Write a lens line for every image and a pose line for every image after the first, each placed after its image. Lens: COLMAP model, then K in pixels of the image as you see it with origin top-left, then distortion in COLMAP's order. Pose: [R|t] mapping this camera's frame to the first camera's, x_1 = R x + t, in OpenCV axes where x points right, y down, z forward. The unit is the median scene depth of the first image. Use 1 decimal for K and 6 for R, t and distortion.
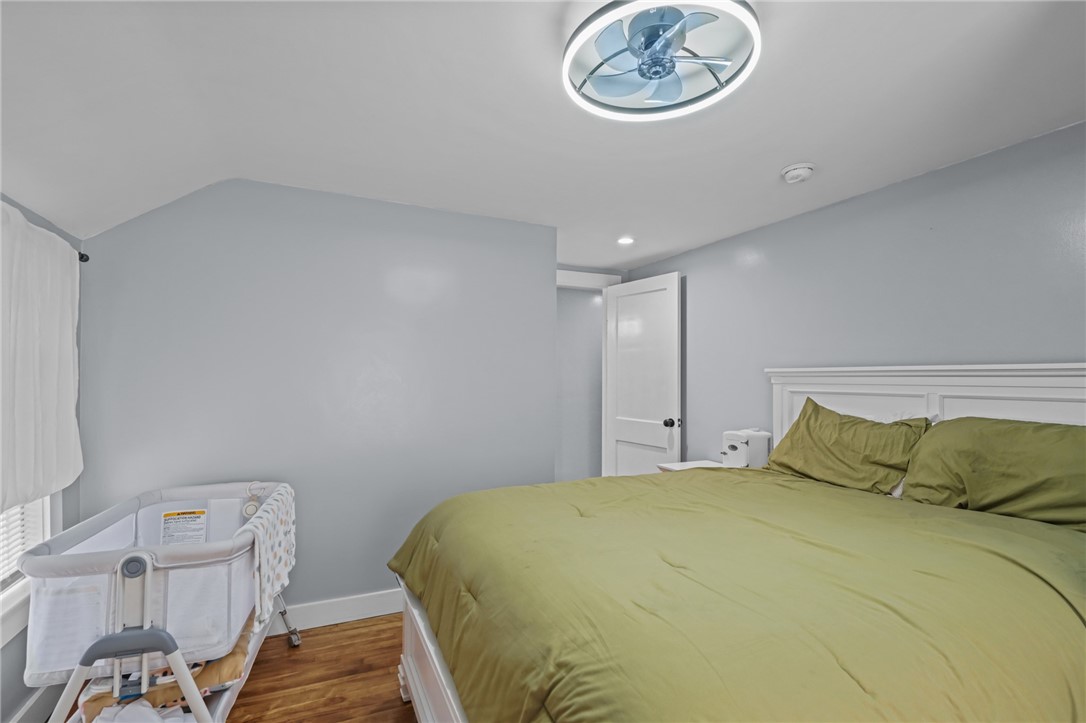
lens RADIAL K [[490.5, 0, 540.1], [0, 490.5, 365.8], [0, 0, 1]] dist [-0.002401, 0.000262]
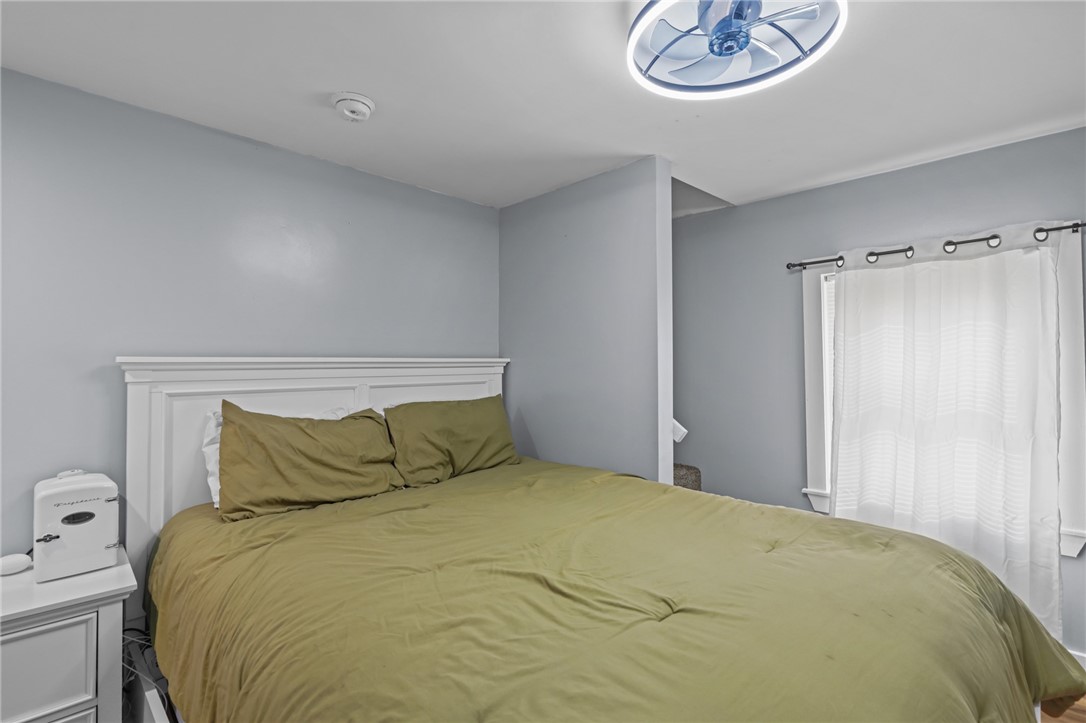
lens RADIAL K [[482.9, 0, 545.2], [0, 482.9, 353.9], [0, 0, 1]] dist [0.000114, 0.000195]
pose [[-0.322236, 0.024107, 0.946352, -0.276282], [-0.013339, 0.999461, -0.030002, 0.017015], [-0.946565, -0.022291, -0.321740, 0.943339]]
